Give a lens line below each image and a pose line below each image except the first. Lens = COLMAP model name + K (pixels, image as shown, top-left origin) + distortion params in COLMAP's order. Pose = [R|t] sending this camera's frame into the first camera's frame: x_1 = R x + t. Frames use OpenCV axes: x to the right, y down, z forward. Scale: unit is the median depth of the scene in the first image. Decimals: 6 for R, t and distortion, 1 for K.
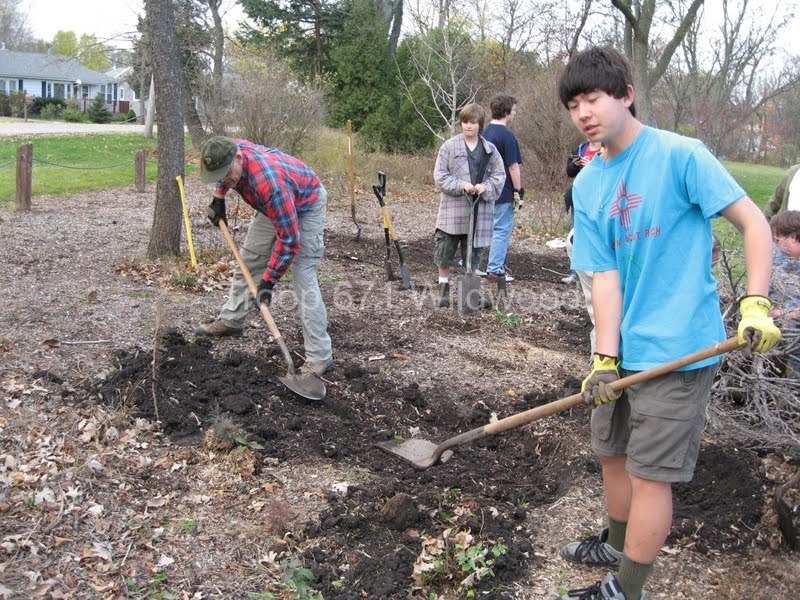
lens RADIAL K [[830.3, 0, 397.7], [0, 830.3, 295.8], [0, 0, 1]] dist [-0.137848, 0.061306]
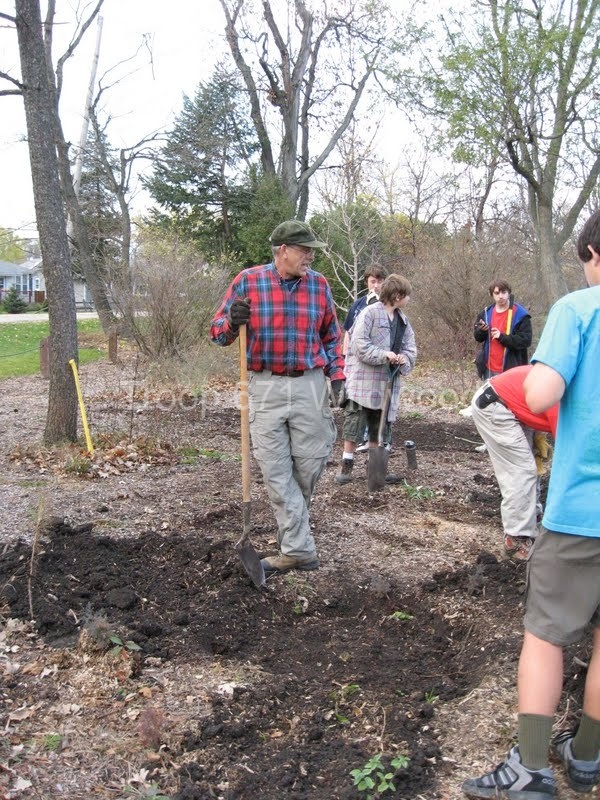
lens RADIAL K [[830.3, 0, 307.4], [0, 830.3, 399.2], [0, 0, 1]] dist [-0.137848, 0.061306]
pose [[0.998809, -0.047208, -0.012320, 0.022622], [0.045933, 0.994991, -0.088786, -0.000027], [0.016450, 0.088115, 0.995974, 0.042042]]
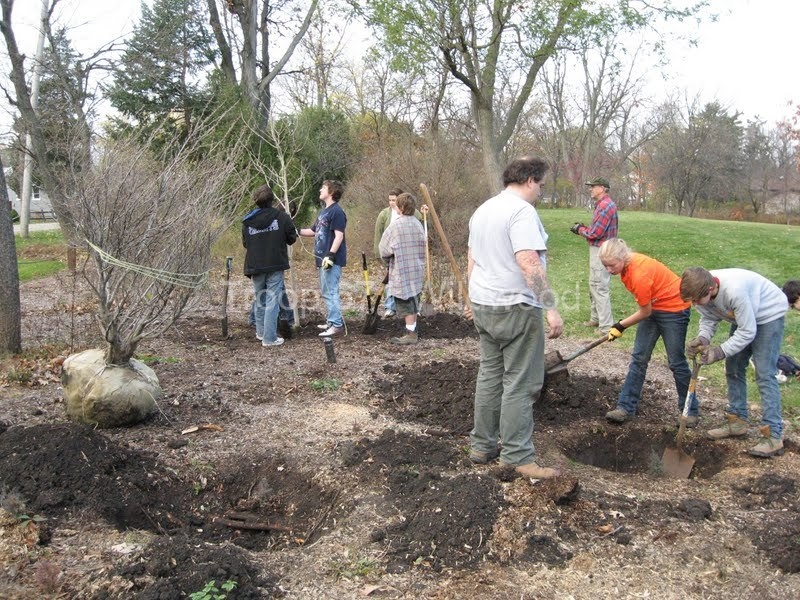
lens RADIAL K [[830.3, 0, 397.7], [0, 830.3, 295.8], [0, 0, 1]] dist [-0.137848, 0.061306]
pose [[0.989164, -0.091285, 0.114982, 0.106020], [0.100925, 0.991591, -0.081000, 0.011412], [-0.106621, 0.091727, 0.990060, -0.074181]]
